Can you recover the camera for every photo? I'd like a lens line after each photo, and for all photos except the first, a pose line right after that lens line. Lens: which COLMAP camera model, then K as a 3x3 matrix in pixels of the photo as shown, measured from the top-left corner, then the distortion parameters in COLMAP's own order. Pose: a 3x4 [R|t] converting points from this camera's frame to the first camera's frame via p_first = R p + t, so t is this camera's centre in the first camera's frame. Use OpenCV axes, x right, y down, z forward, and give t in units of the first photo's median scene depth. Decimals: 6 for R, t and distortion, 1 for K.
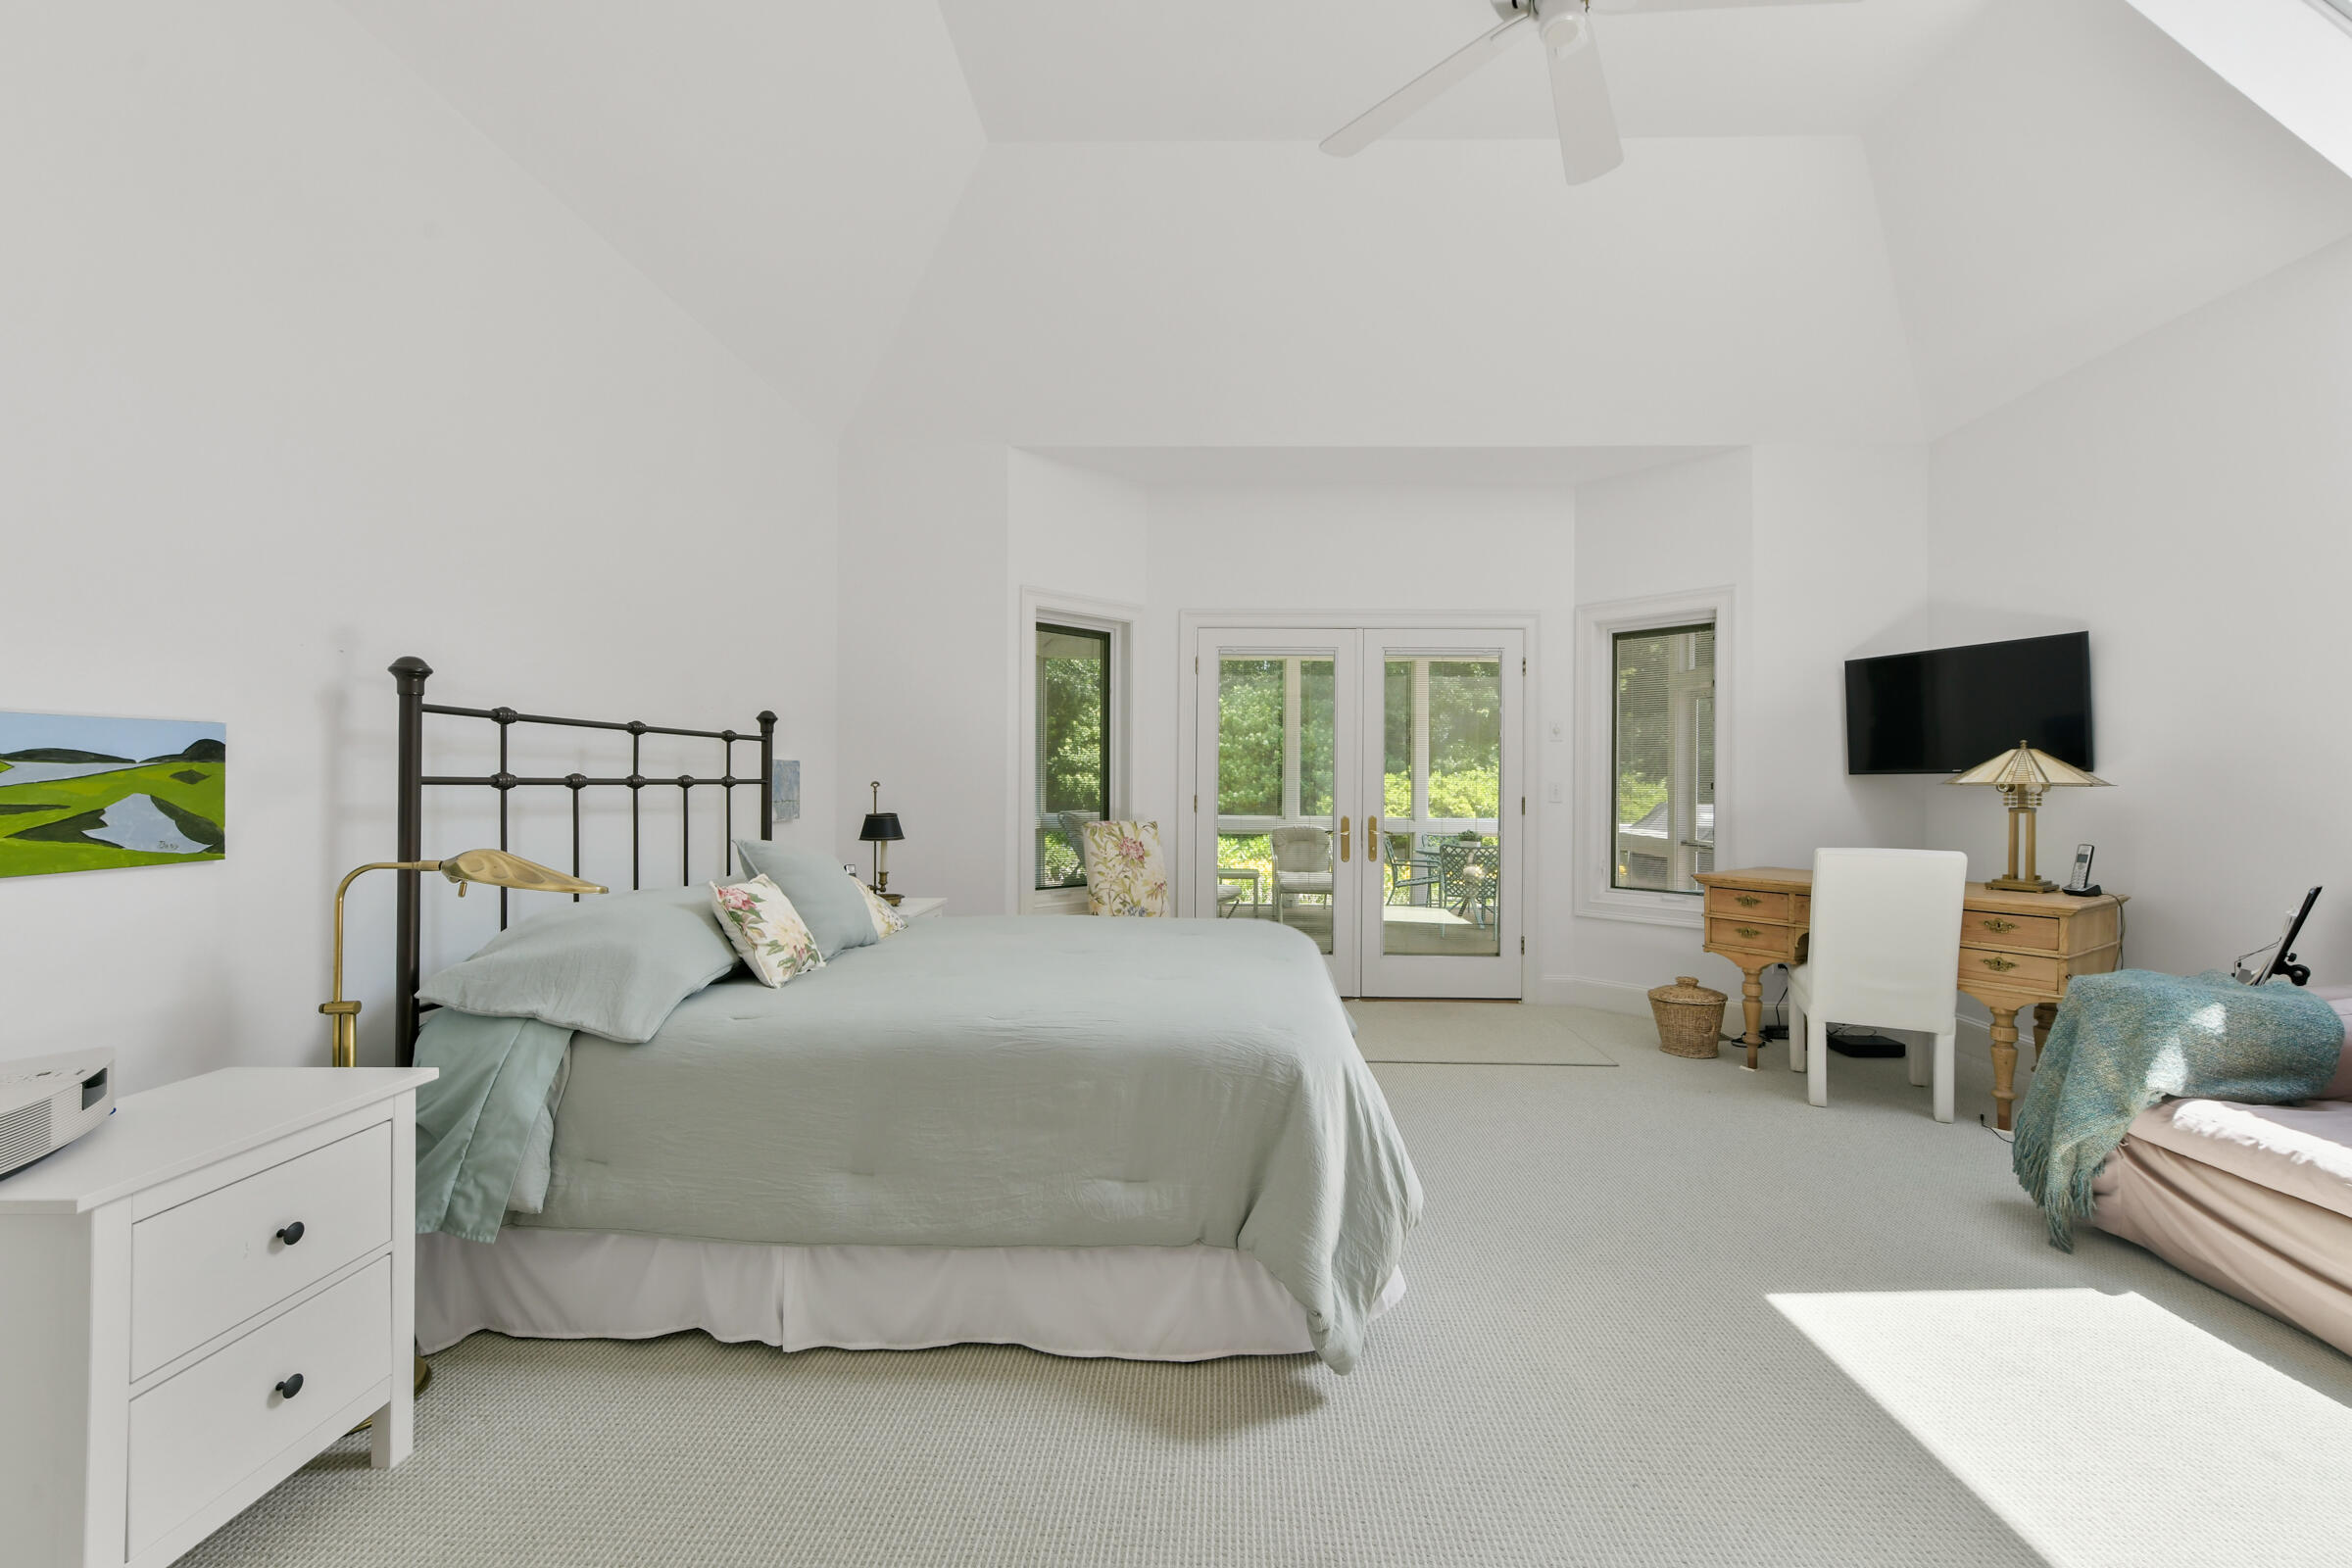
lens RADIAL K [[961.1, 0, 1199.6], [0, 961.1, 774.9], [0, 0, 1]] dist [-0.000498, 0.000347]
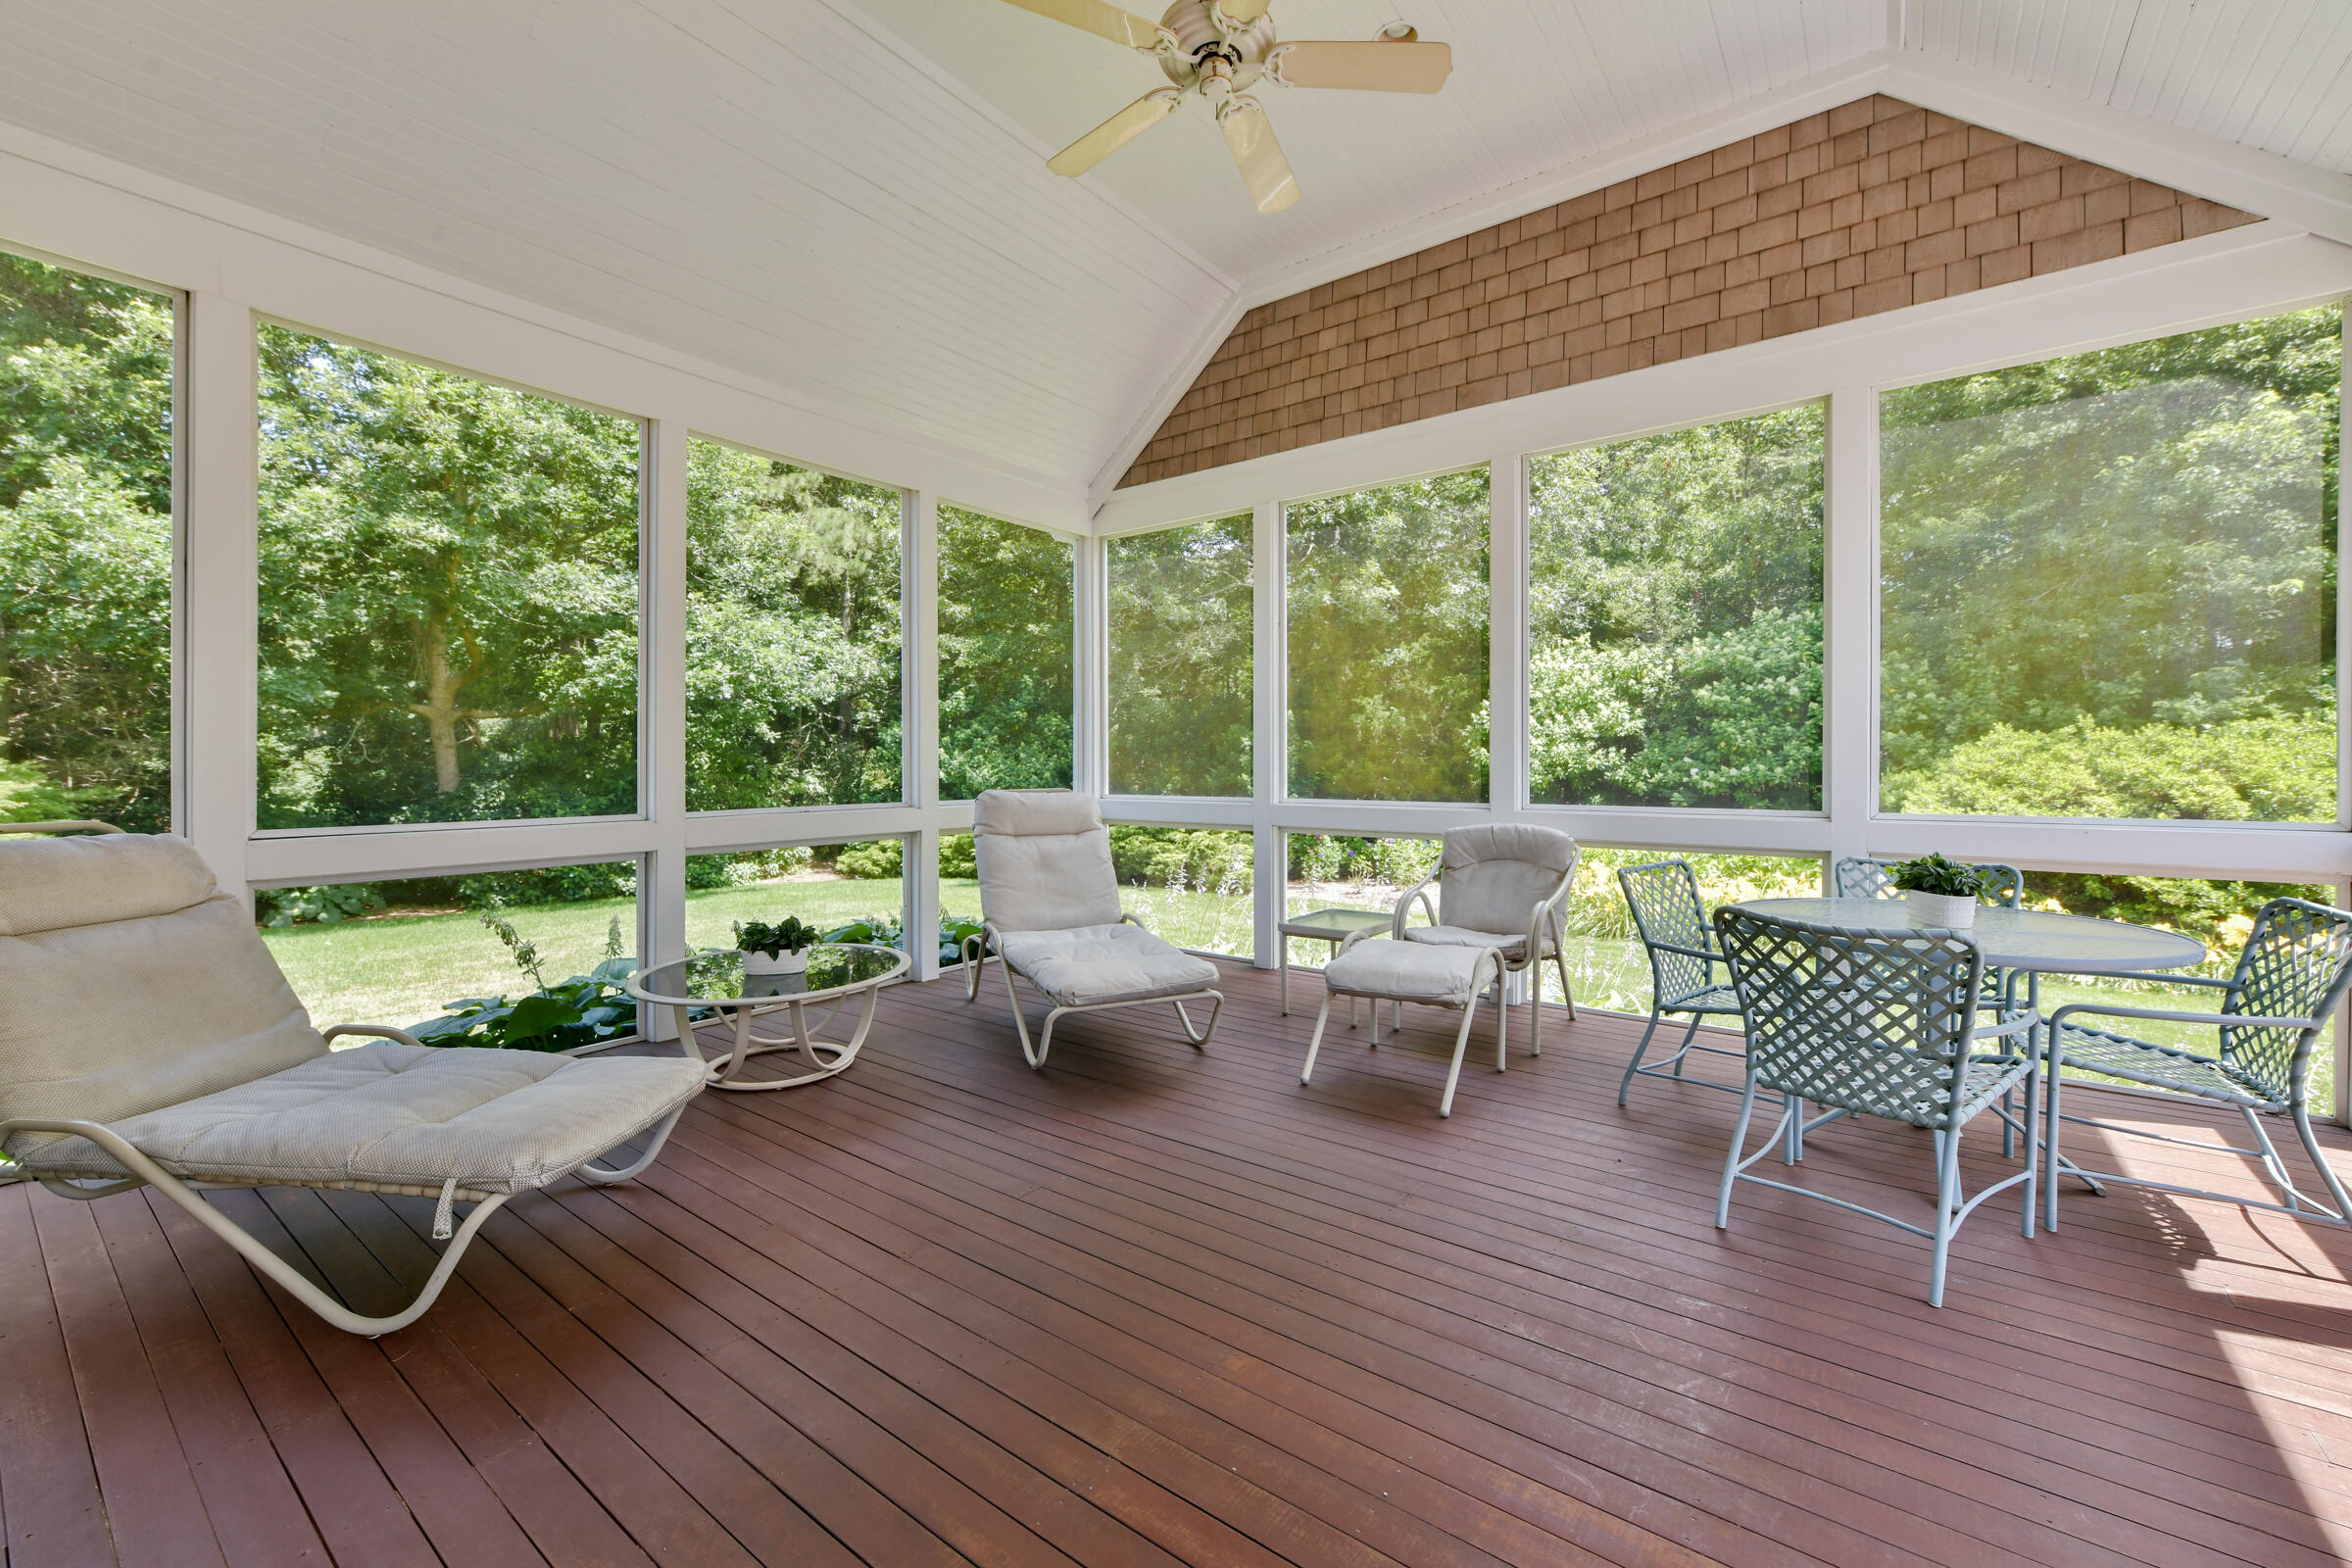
lens RADIAL K [[953.0, 0, 1179.4], [0, 953.0, 752.4], [0, 0, 1]] dist [0.001143, 0.000076]
pose [[0.810606, -0.019966, -0.585252, 0.734850], [0.014626, 0.999797, -0.013851, 0.068731], [0.585409, 0.002668, 0.810733, 1.663878]]
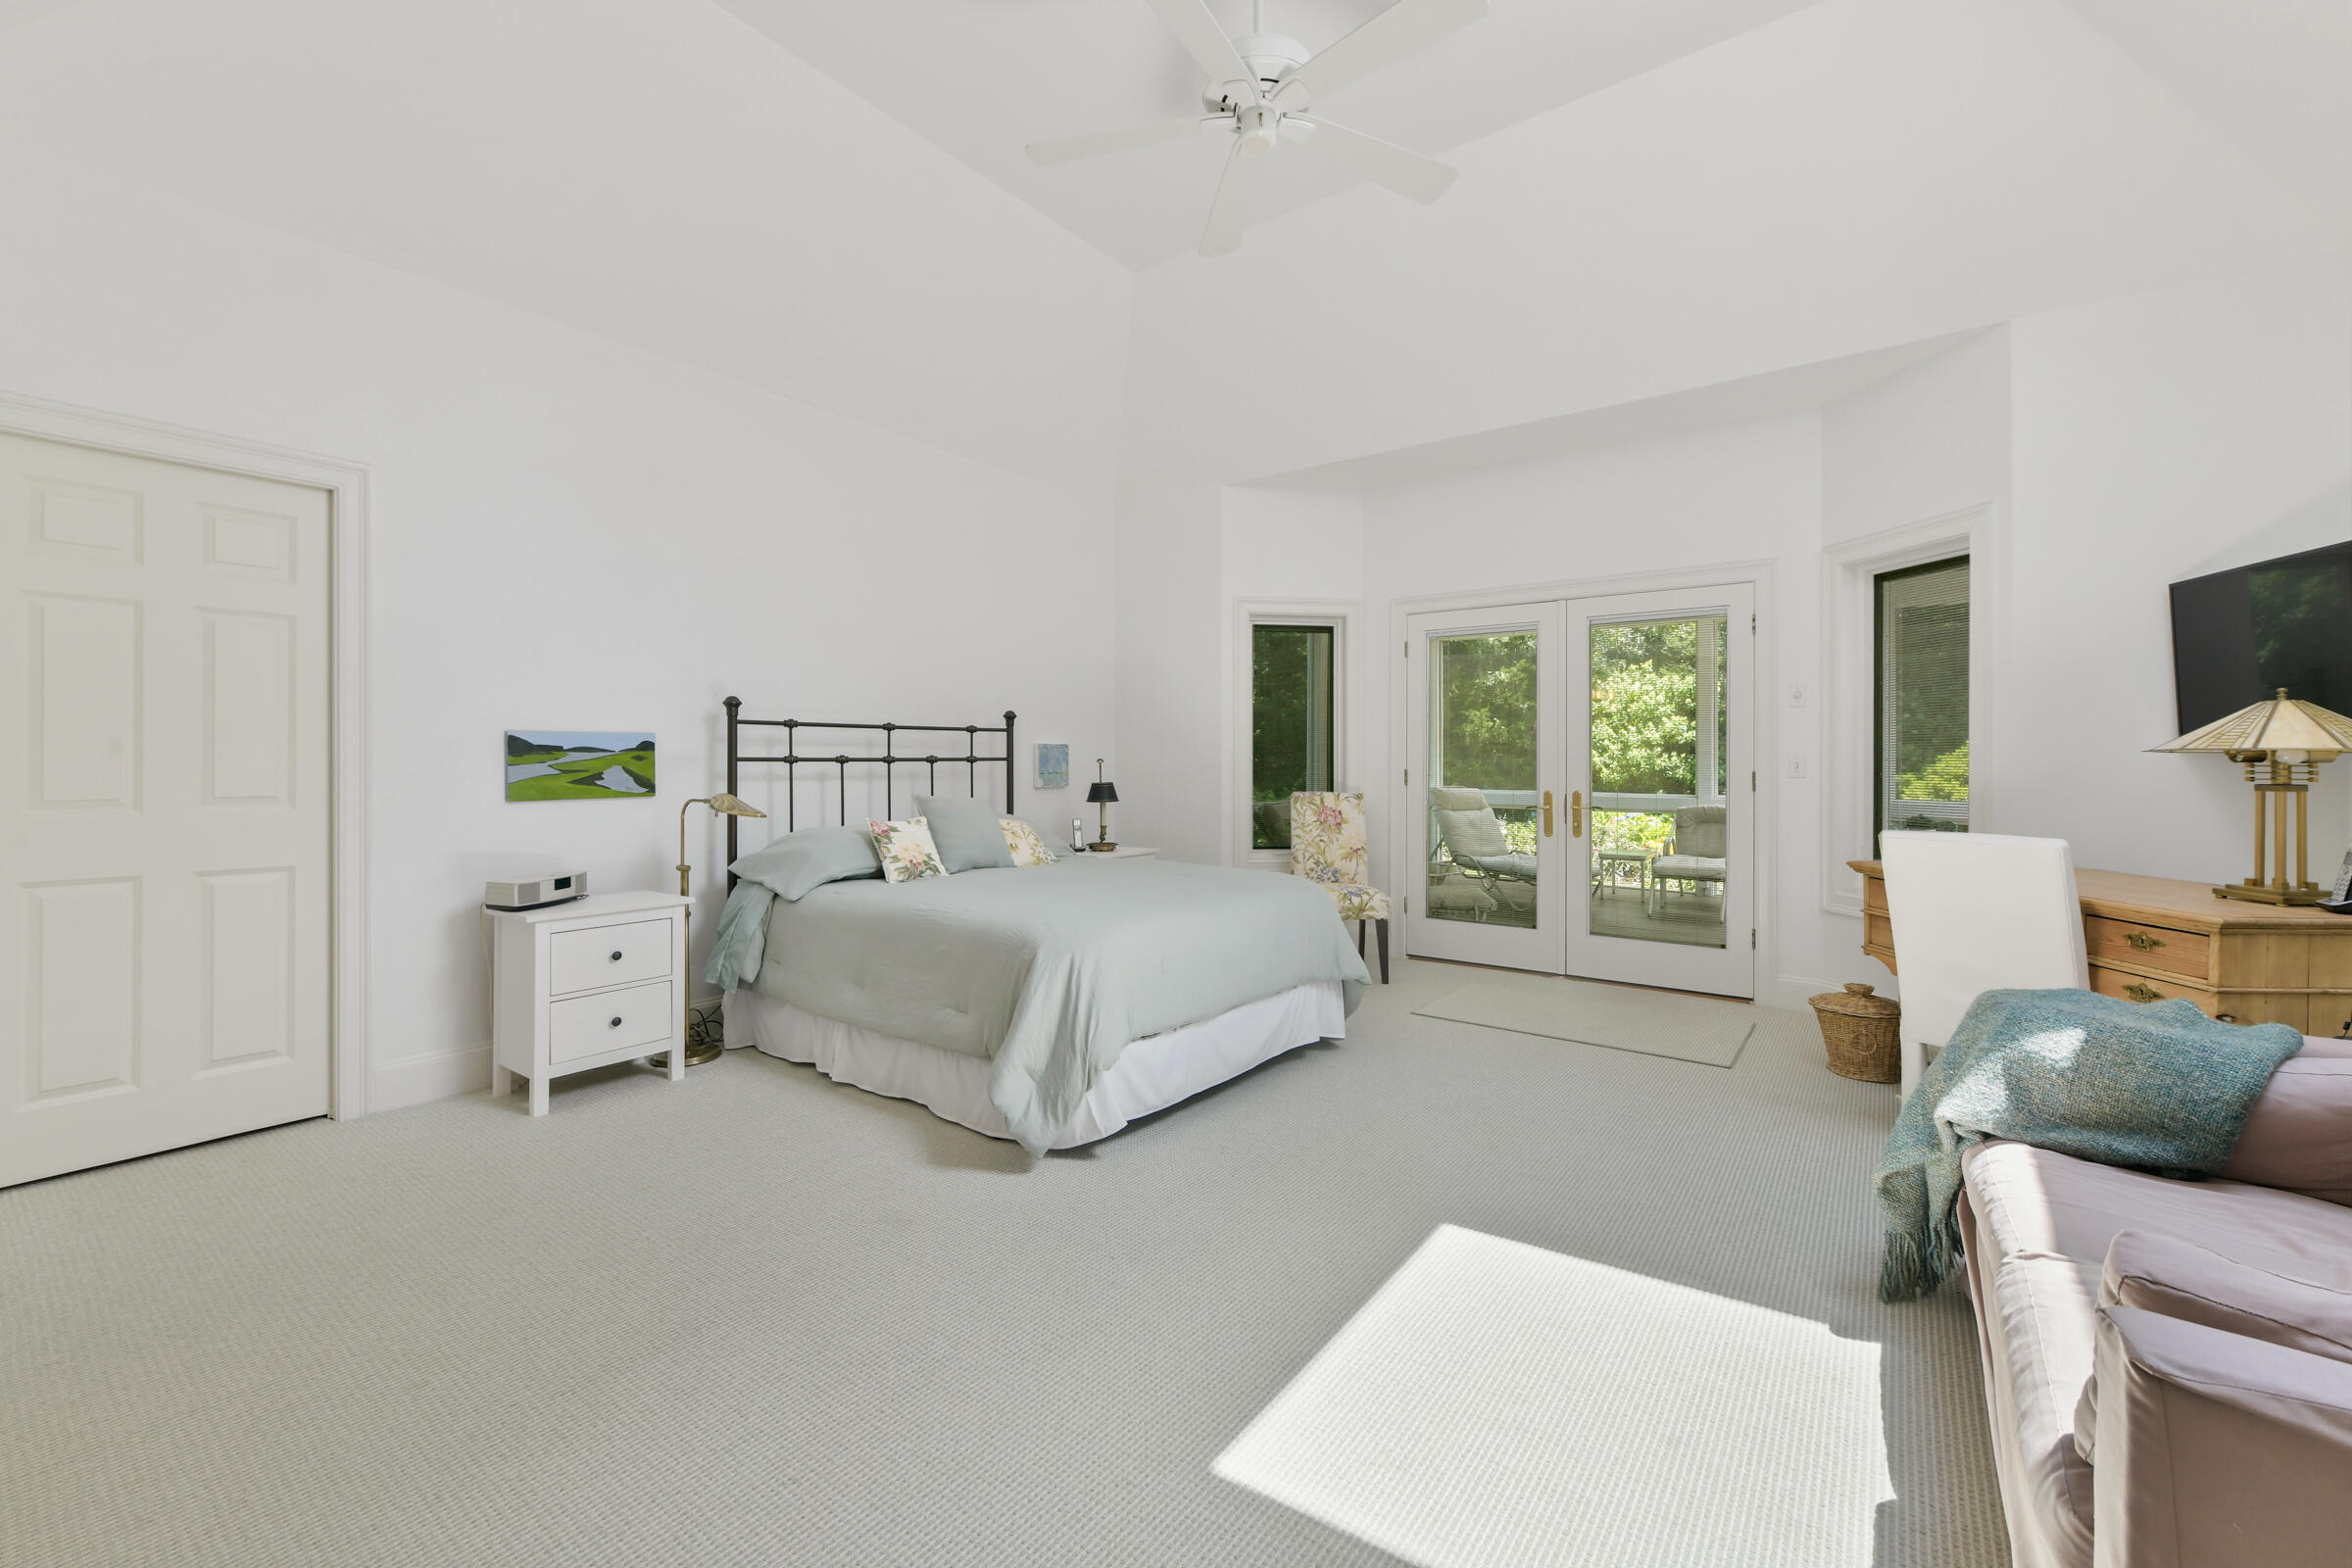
lens RADIAL K [[953.0, 0, 1179.4], [0, 953.0, 752.4], [0, 0, 1]] dist [0.001143, 0.000076]
pose [[0.815903, -0.010798, -0.578088, 0.649818], [0.010214, 0.999939, -0.004262, 0.005908], [0.578098, -0.002427, 0.815963, -0.035805]]
